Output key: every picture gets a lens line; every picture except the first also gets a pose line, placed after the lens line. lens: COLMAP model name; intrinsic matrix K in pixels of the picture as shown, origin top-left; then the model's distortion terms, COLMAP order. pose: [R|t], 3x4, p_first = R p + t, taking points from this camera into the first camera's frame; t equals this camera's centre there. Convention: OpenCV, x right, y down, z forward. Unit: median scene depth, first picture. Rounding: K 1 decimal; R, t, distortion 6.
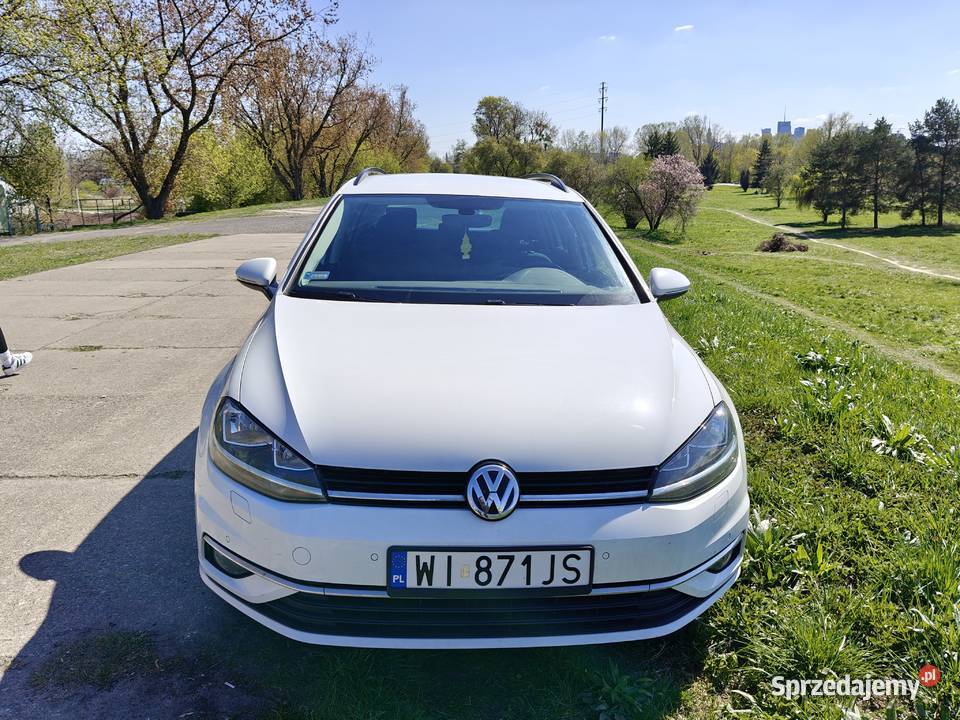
lens RADIAL K [[749.5, 0, 483.2], [0, 749.5, 359.9], [0, 0, 1]] dist [0.022448, -0.068254]
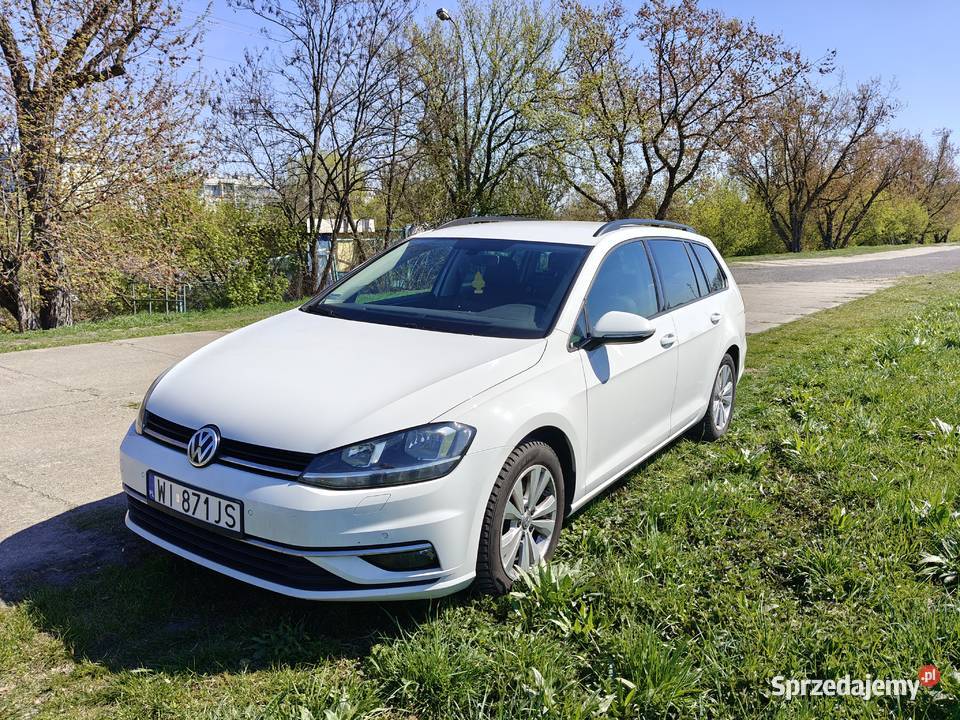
lens RADIAL K [[749.5, 0, 483.2], [0, 749.5, 359.9], [0, 0, 1]] dist [0.022448, -0.068254]
pose [[0.792568, 0.103255, -0.600978, 0.355755], [-0.144083, 0.989363, -0.020032, -0.007254], [0.592517, 0.102467, 0.799015, 0.057713]]
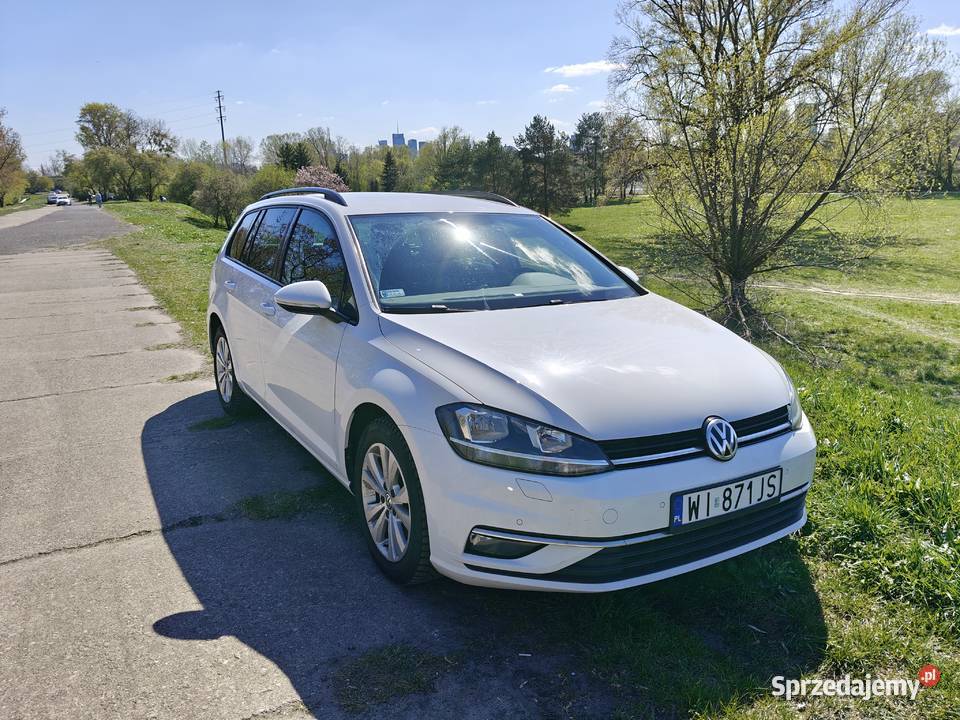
lens RADIAL K [[745.0, 0, 482.9], [0, 745.0, 361.0], [0, 0, 1]] dist [0.047596, -0.117359]
pose [[0.893140, -0.116942, 0.434309, -0.264812], [0.121798, 0.992414, 0.016746, -0.008899], [-0.432973, 0.037942, 0.900608, 0.001327]]
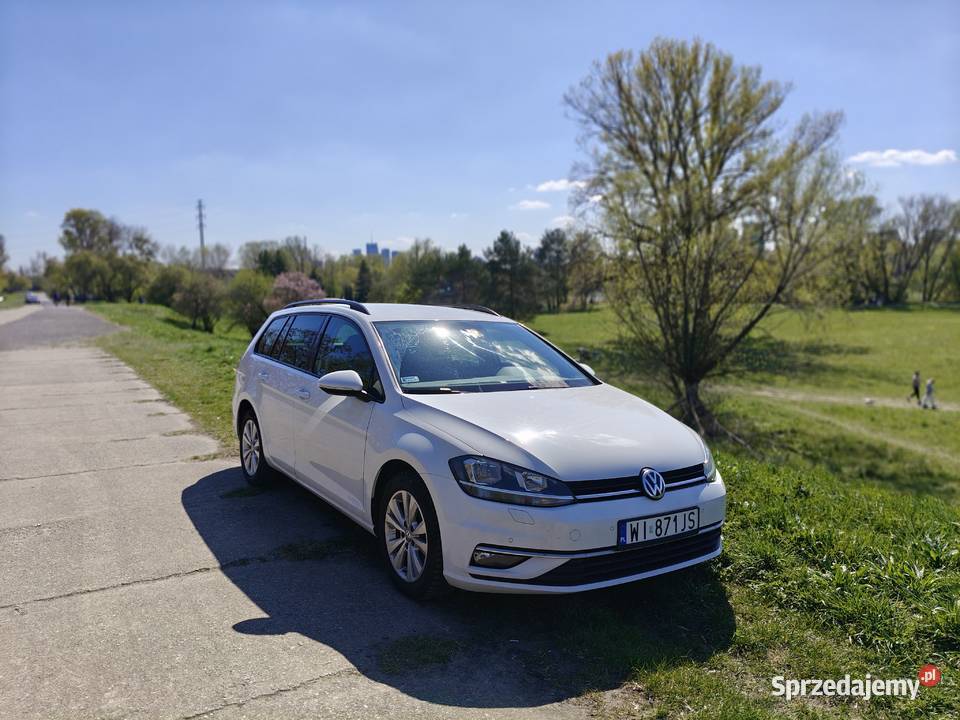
lens RADIAL K [[719.6, 0, 483.1], [0, 719.6, 359.9], [0, 0, 1]] dist [0.126706, -0.287869]
pose [[0.873442, -0.045915, 0.484759, -0.346987], [0.115760, 0.986582, -0.115131, 0.010224], [-0.472968, 0.156676, 0.867037, -0.110153]]
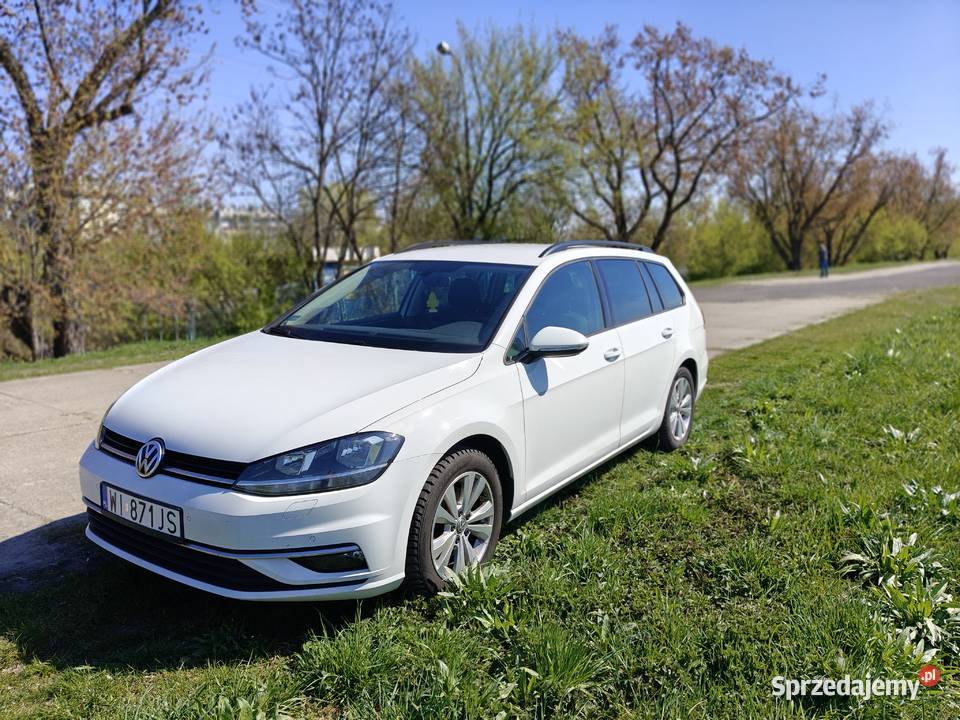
lens RADIAL K [[734.5, 0, 484.0], [0, 734.5, 361.4], [0, 0, 1]] dist [0.030238, -0.085687]
pose [[0.785556, 0.071450, -0.614652, 0.404598], [-0.126639, 0.990850, -0.046669, -0.007327], [0.605694, 0.114500, 0.787417, 0.072823]]
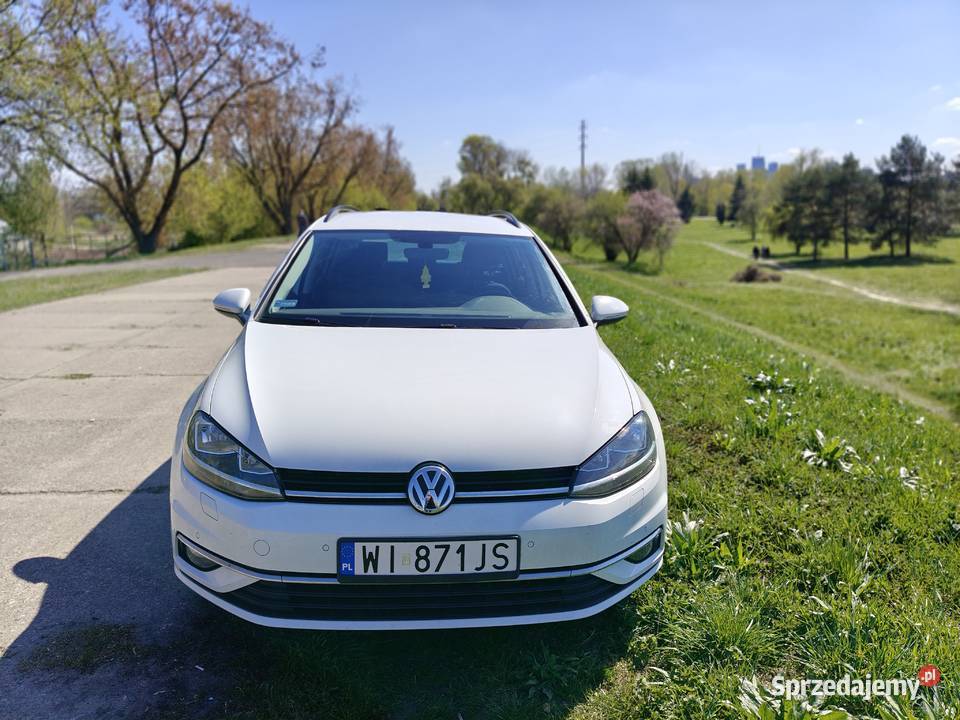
lens RADIAL K [[730.7, 0, 481.4], [0, 730.7, 362.5], [0, 0, 1]] dist [0.039389, -0.097651]
pose [[0.999842, -0.008064, 0.015837, 0.021585], [0.008637, 0.999300, -0.036404, 0.007188], [-0.015532, 0.036535, 0.999212, -0.035492]]
